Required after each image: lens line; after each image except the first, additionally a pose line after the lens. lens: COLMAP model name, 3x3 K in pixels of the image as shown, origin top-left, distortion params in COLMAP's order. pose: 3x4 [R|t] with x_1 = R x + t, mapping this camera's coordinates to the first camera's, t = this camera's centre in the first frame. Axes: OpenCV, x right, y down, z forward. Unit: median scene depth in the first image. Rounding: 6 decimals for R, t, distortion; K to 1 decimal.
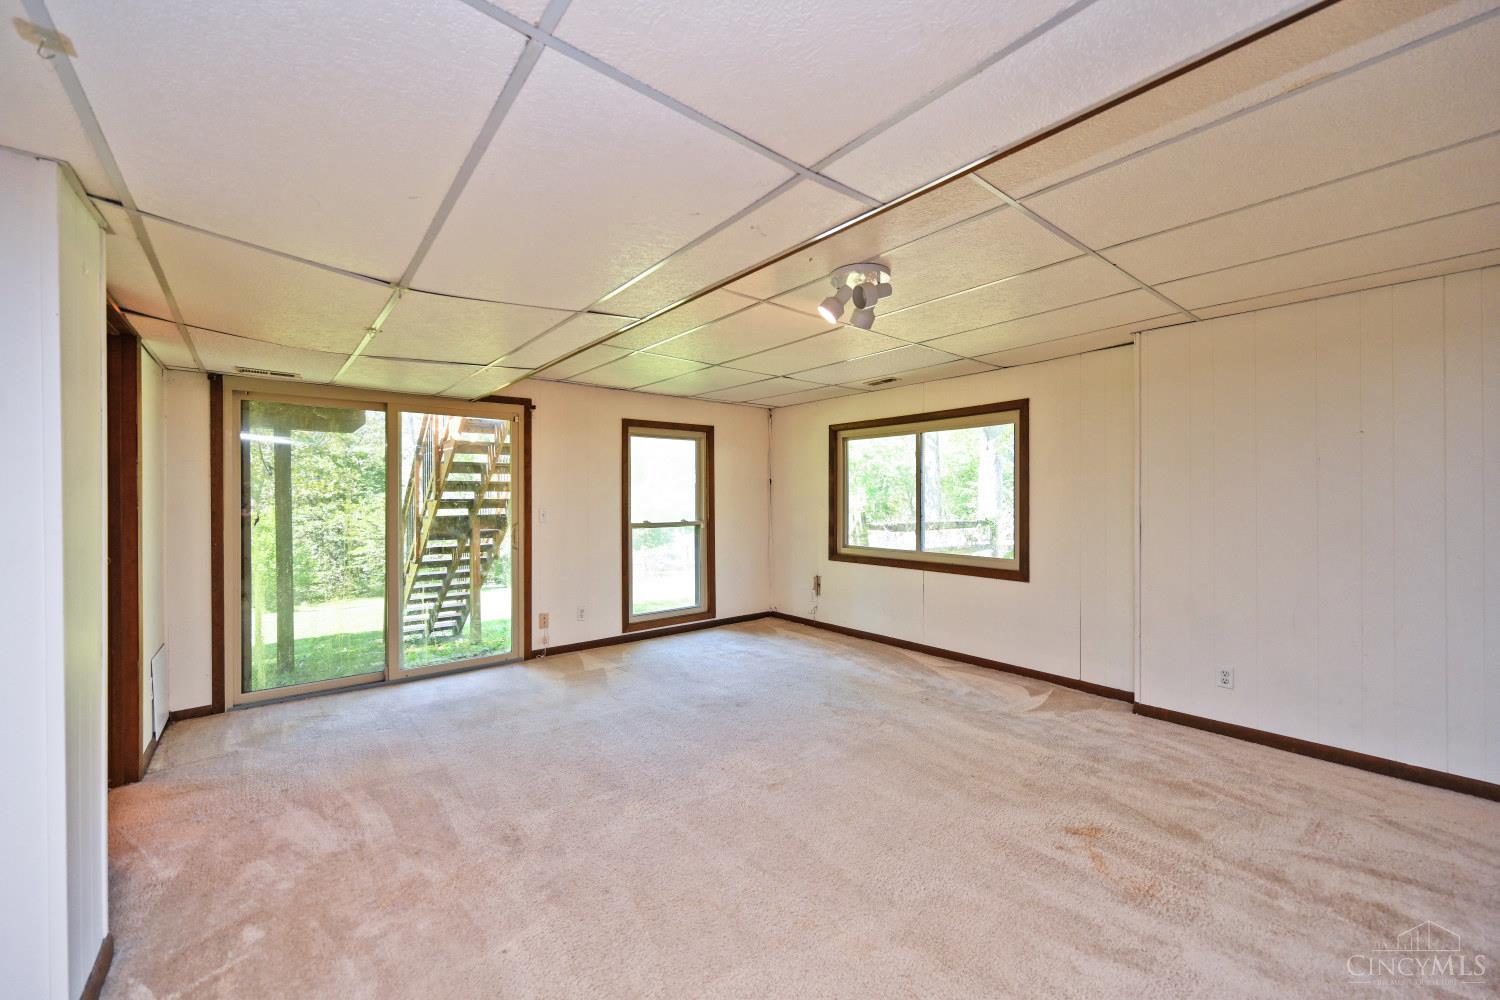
lens RADIAL K [[589.8, 0, 755.5], [0, 589.8, 502.7], [0, 0, 1]] dist [0.002525, 0.000555]
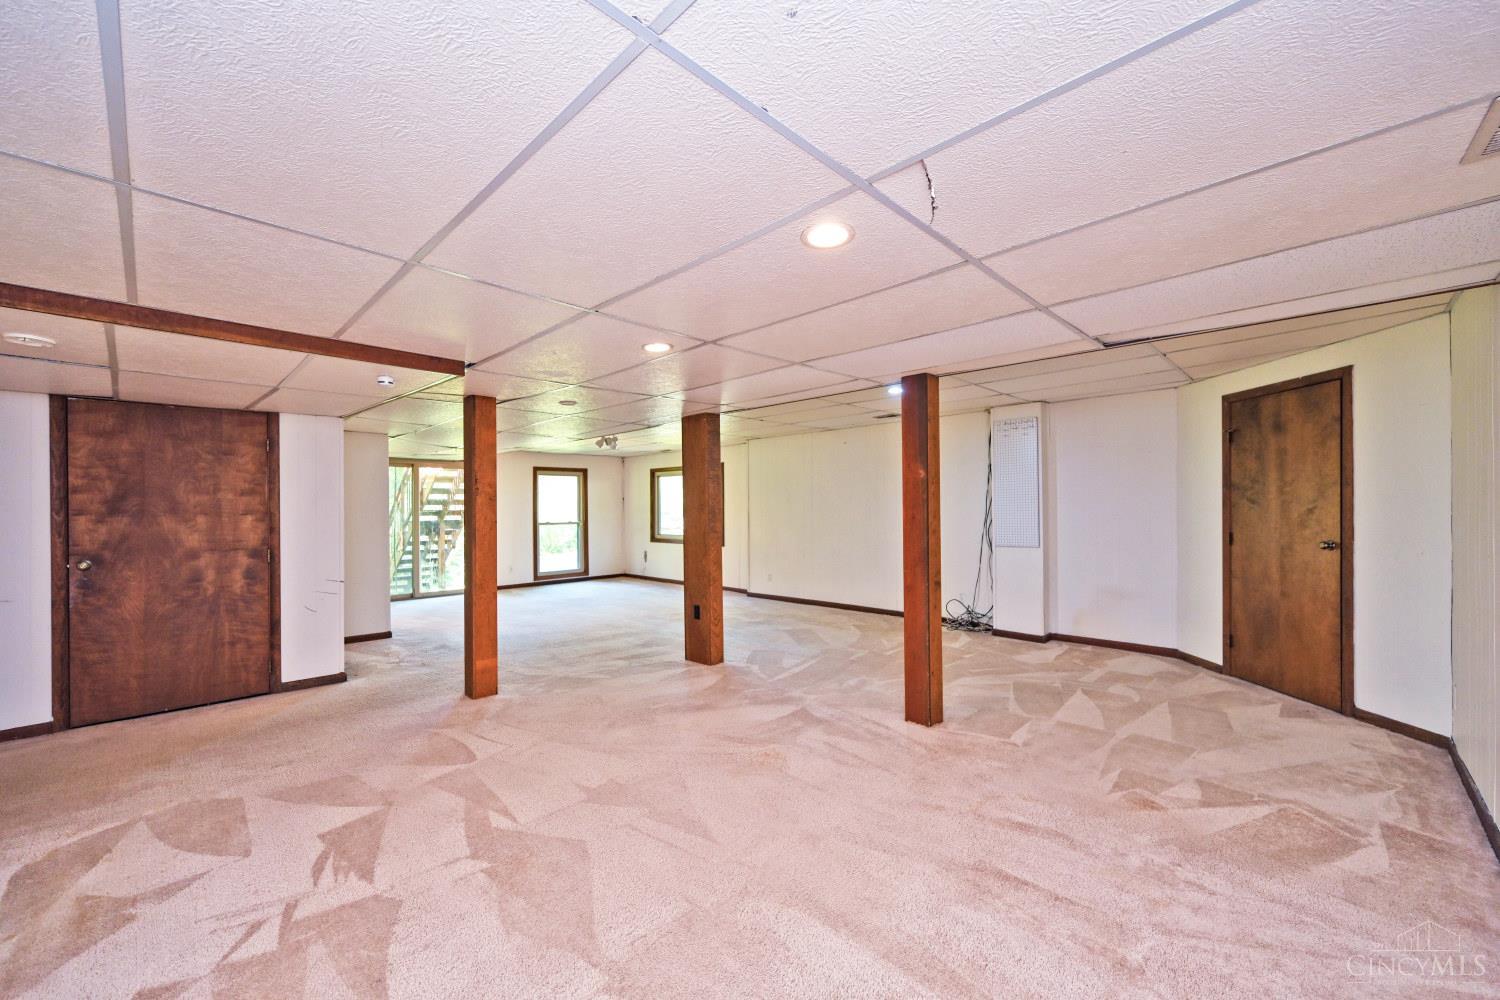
lens RADIAL K [[589.8, 0, 743.6], [0, 589.8, 507.1], [0, 0, 1]] dist [0.002525, 0.000555]
pose [[0.995760, -0.007265, 0.091703, 0.236981], [0.007745, 0.999958, -0.004885, -0.000316], [-0.091663, 0.005575, 0.995774, -0.824272]]
